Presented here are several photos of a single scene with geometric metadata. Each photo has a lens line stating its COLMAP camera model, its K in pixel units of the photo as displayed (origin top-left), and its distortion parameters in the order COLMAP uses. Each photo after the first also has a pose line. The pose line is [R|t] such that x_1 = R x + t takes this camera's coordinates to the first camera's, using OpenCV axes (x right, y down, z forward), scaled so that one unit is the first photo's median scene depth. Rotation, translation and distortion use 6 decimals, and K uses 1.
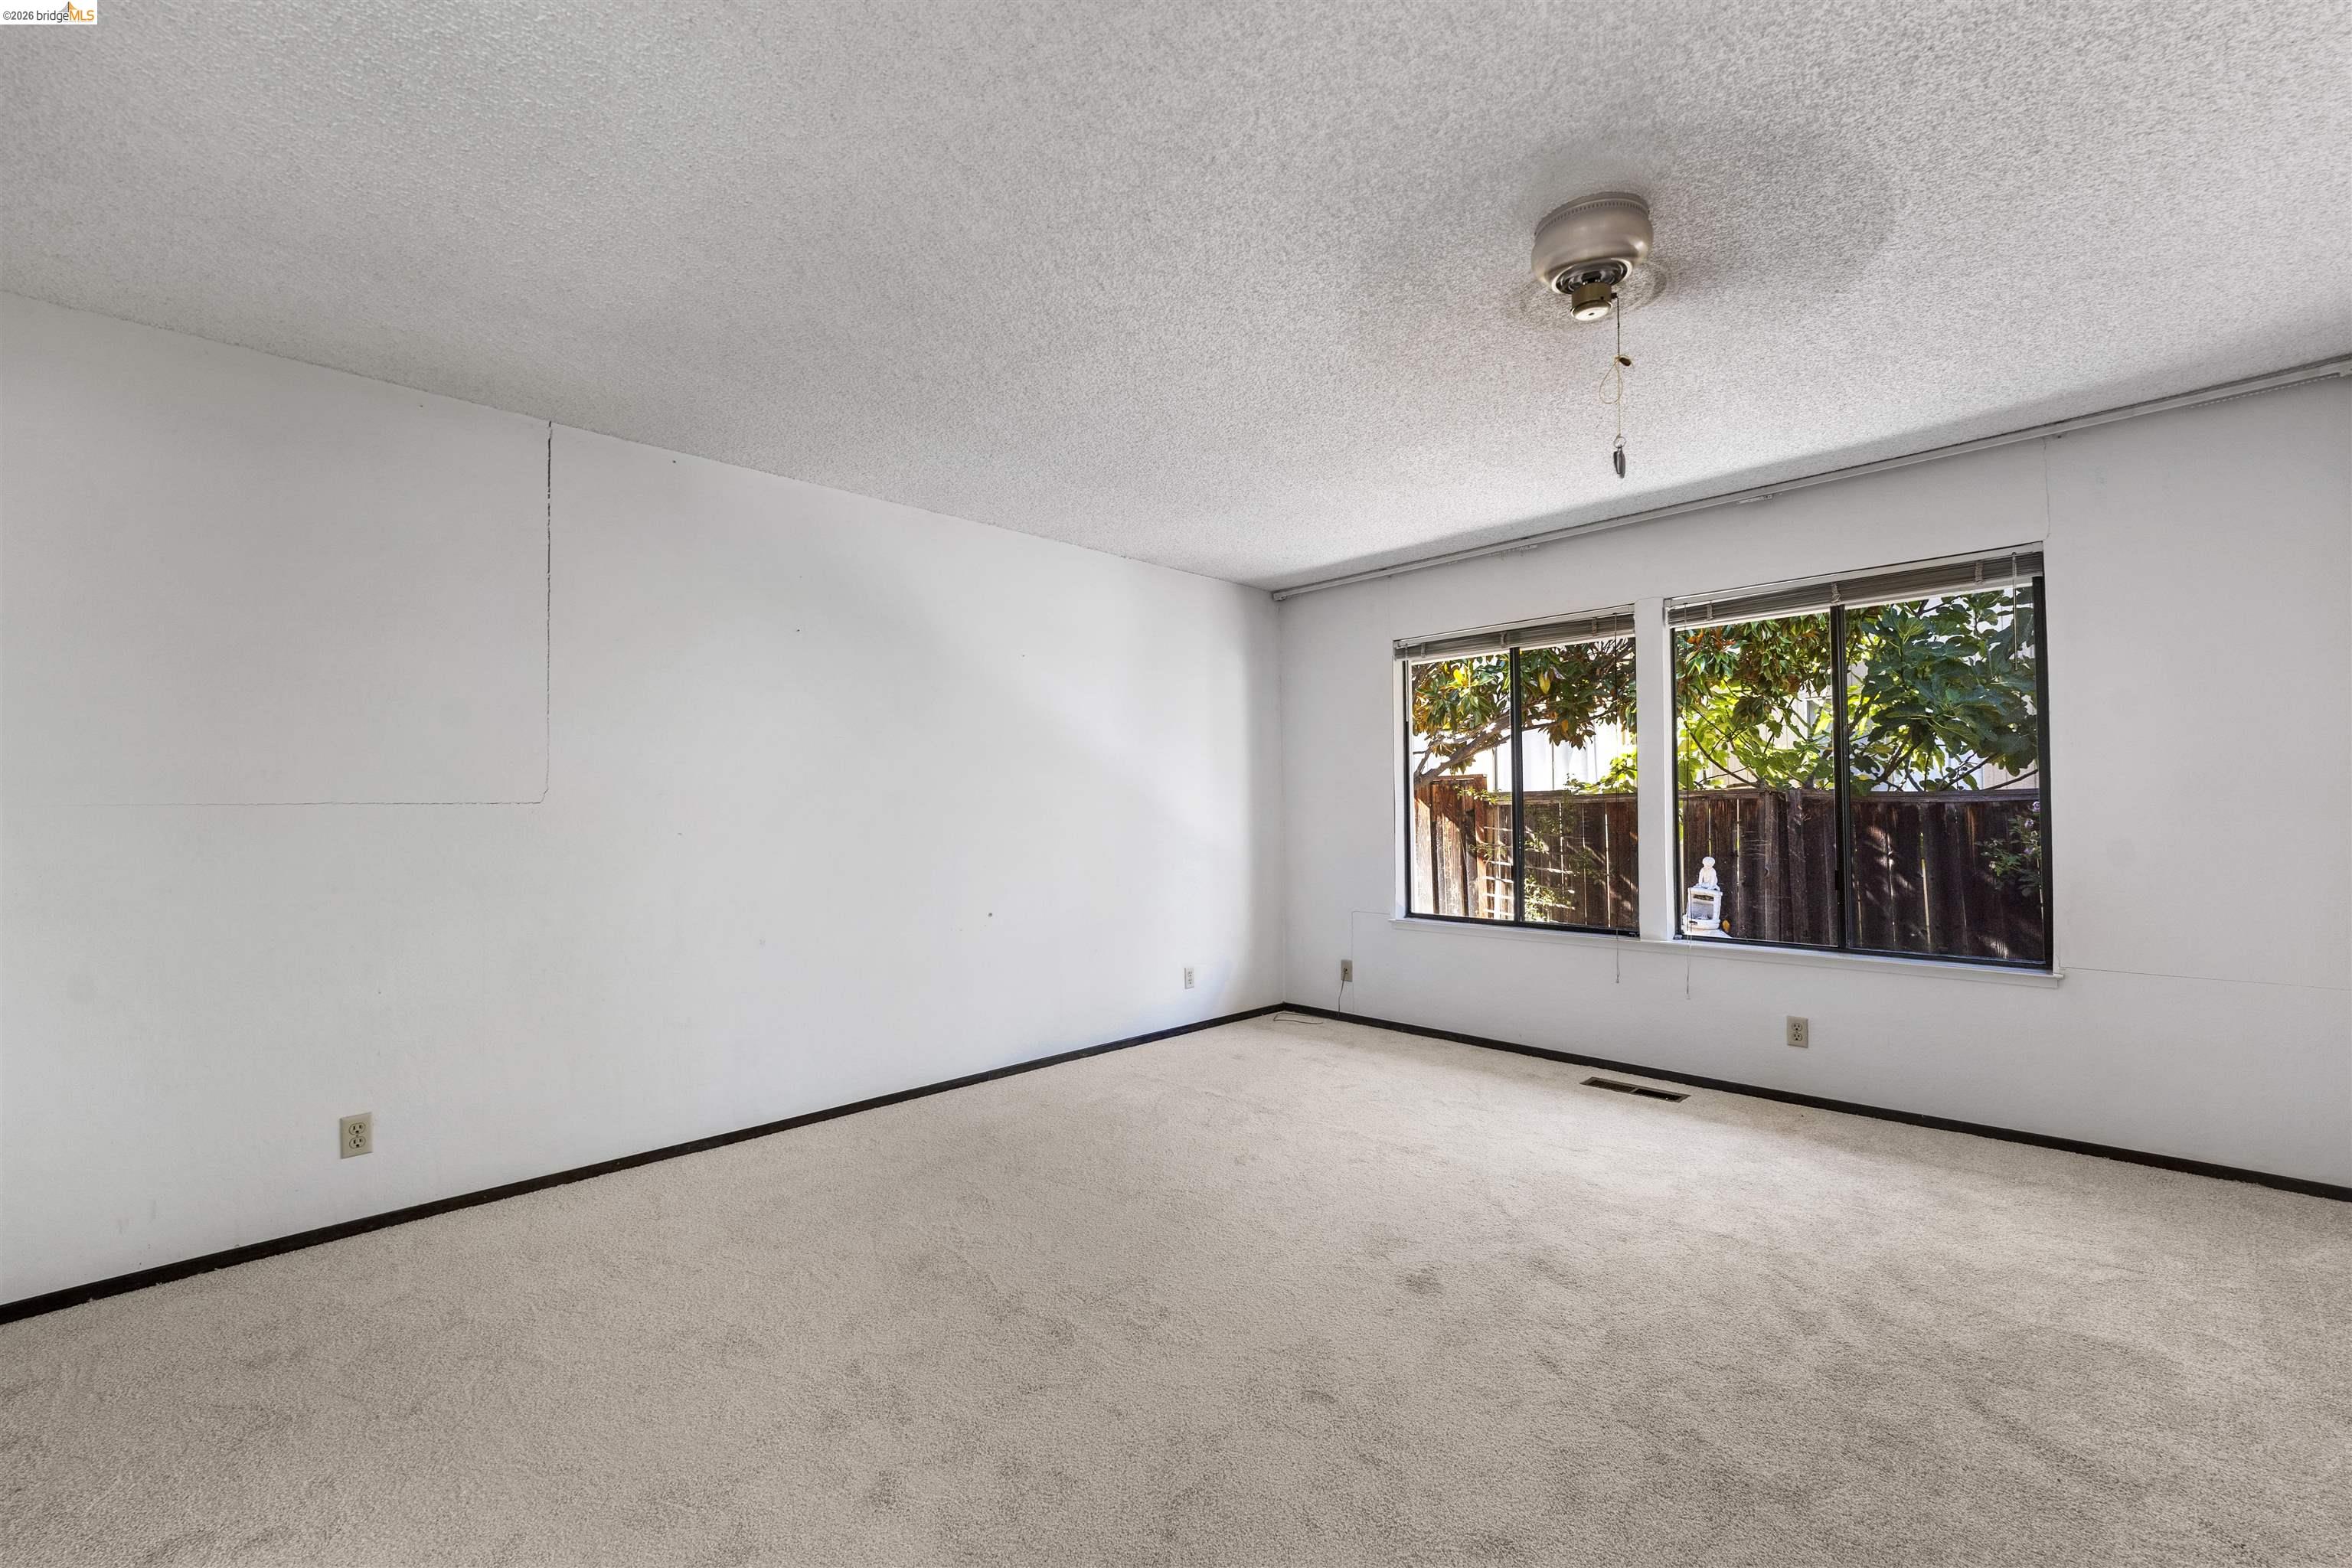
lens RADIAL K [[971.5, 0, 1167.9], [0, 971.5, 795.4], [0, 0, 1]] dist [0.000362, -0.000035]
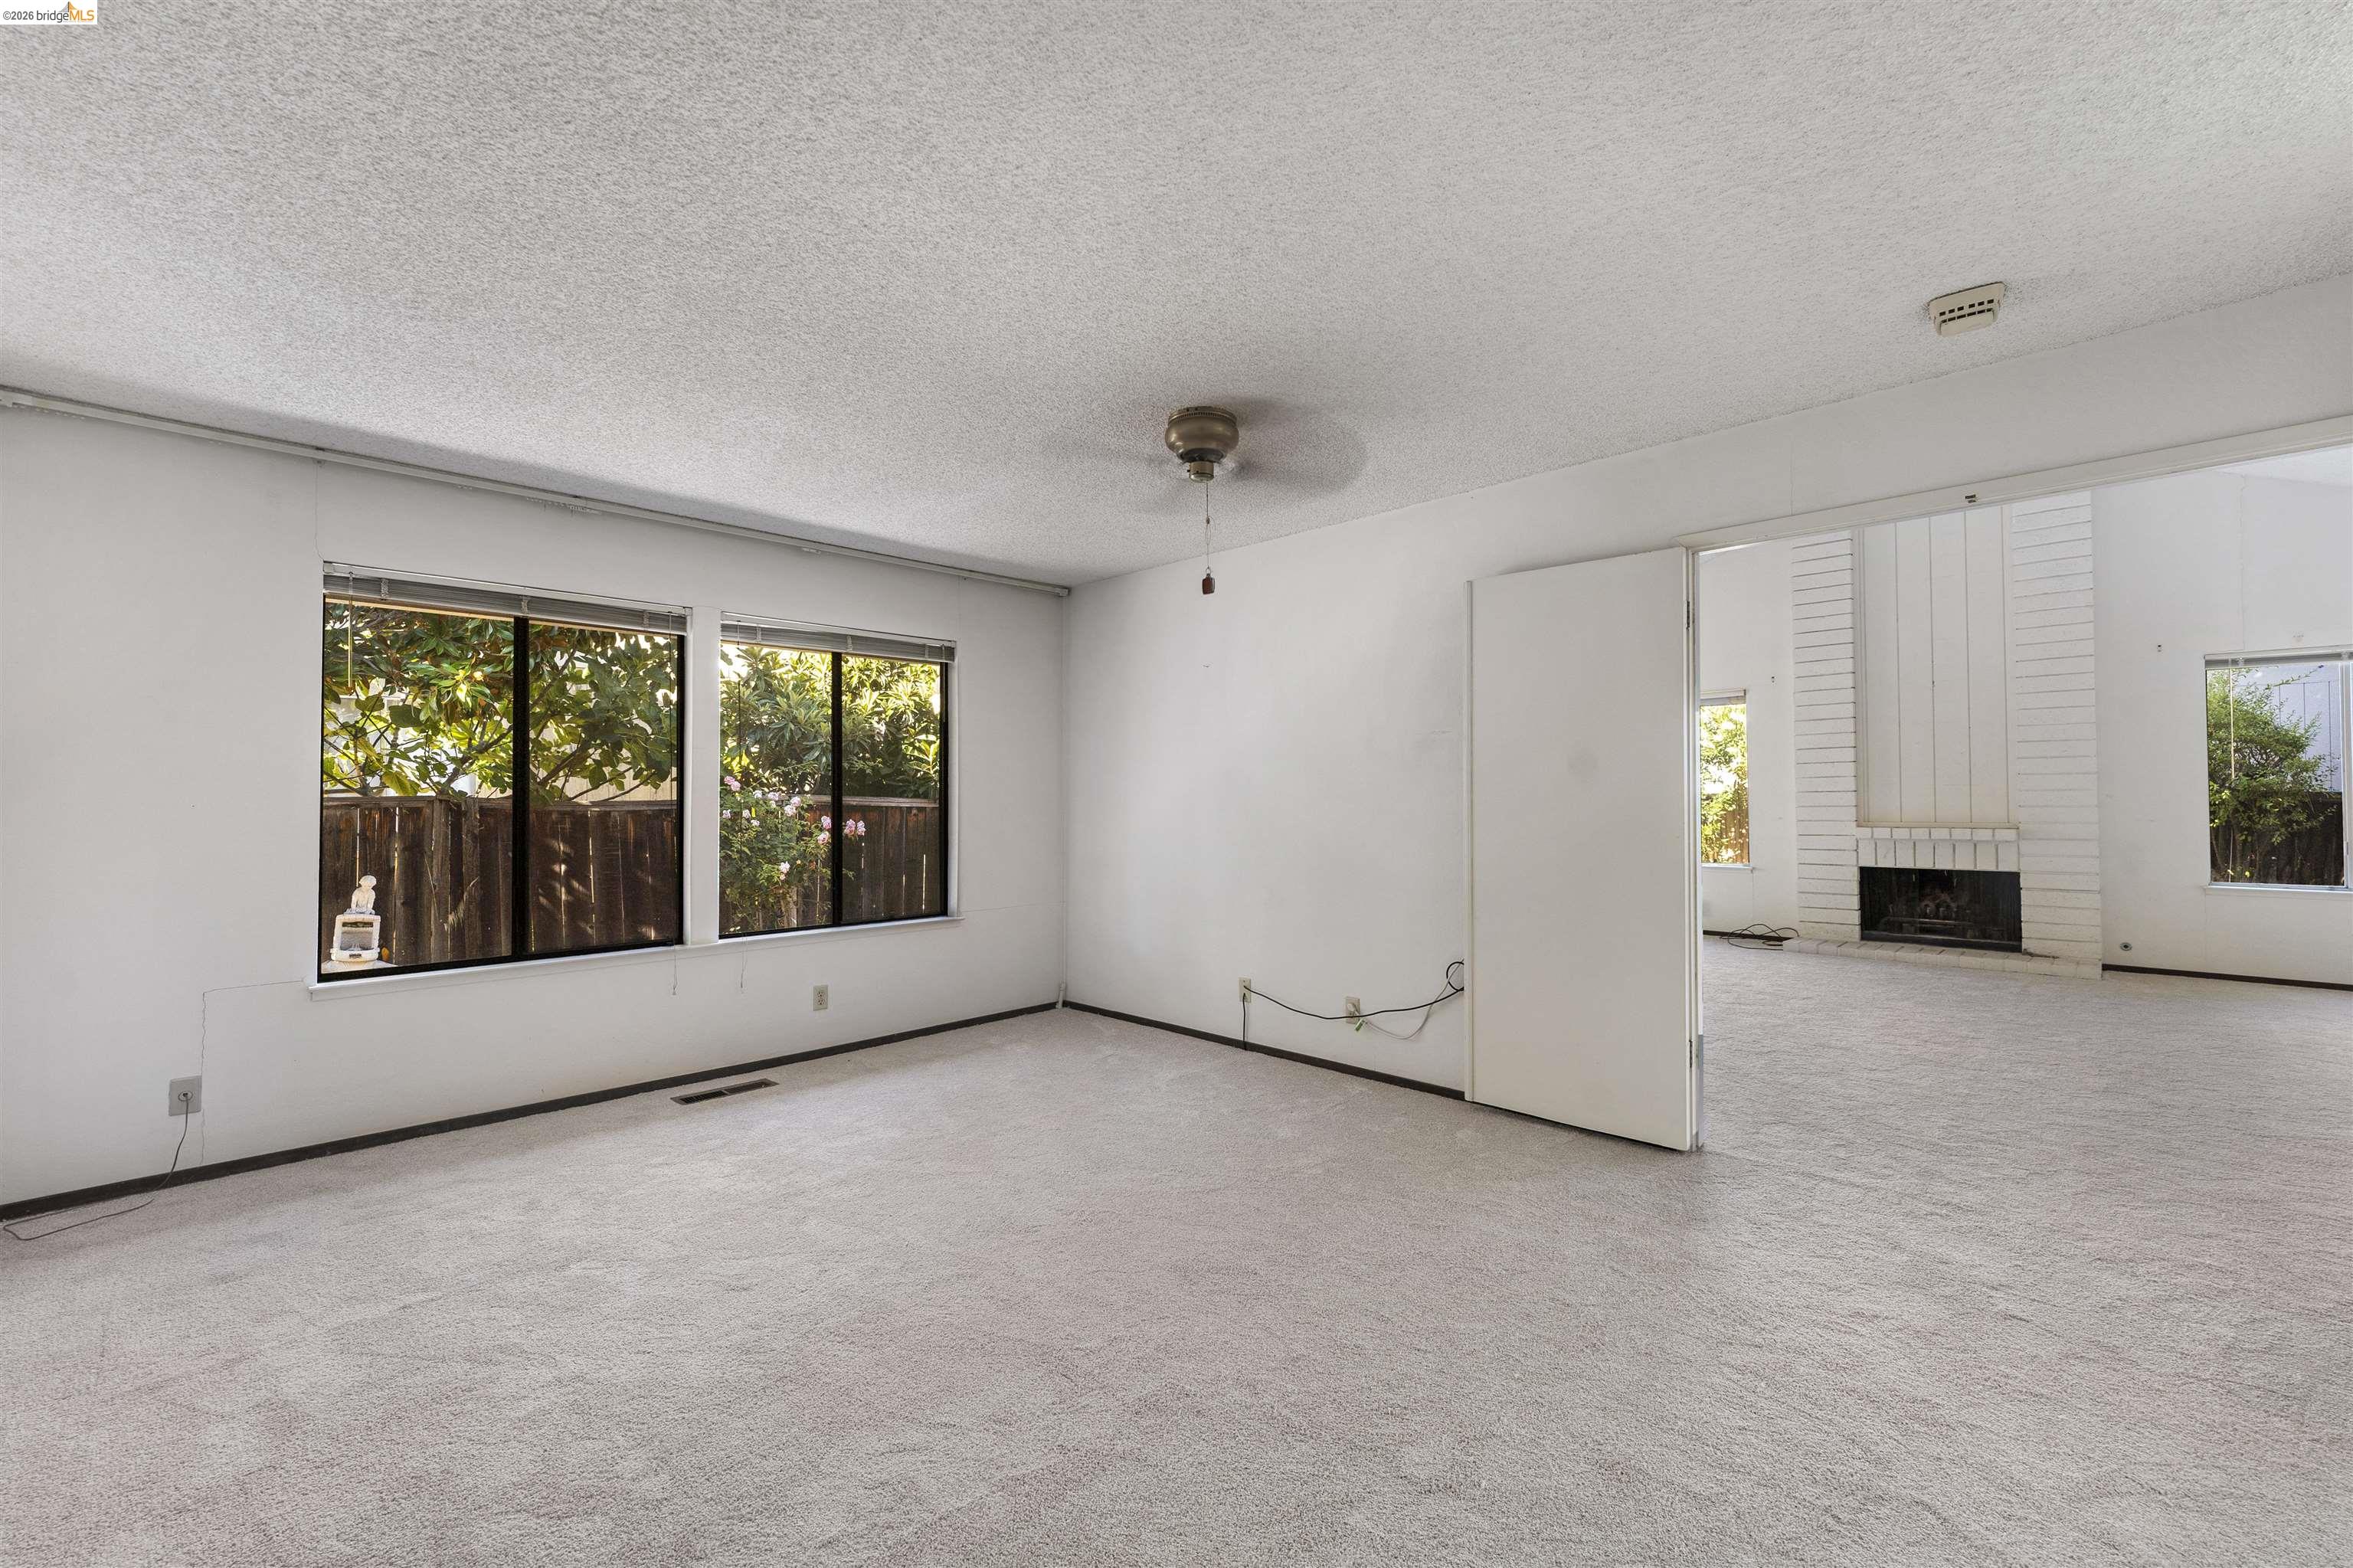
lens RADIAL K [[972.0, 0, 1168.0], [0, 972.0, 780.6], [0, 0, 1]] dist [0.000362, -0.000035]
pose [[-0.015126, 0.035338, 0.999261, -0.363379], [-0.002147, 0.999372, -0.035375, 0.009982], [-0.999883, -0.002680, -0.015041, 0.369947]]
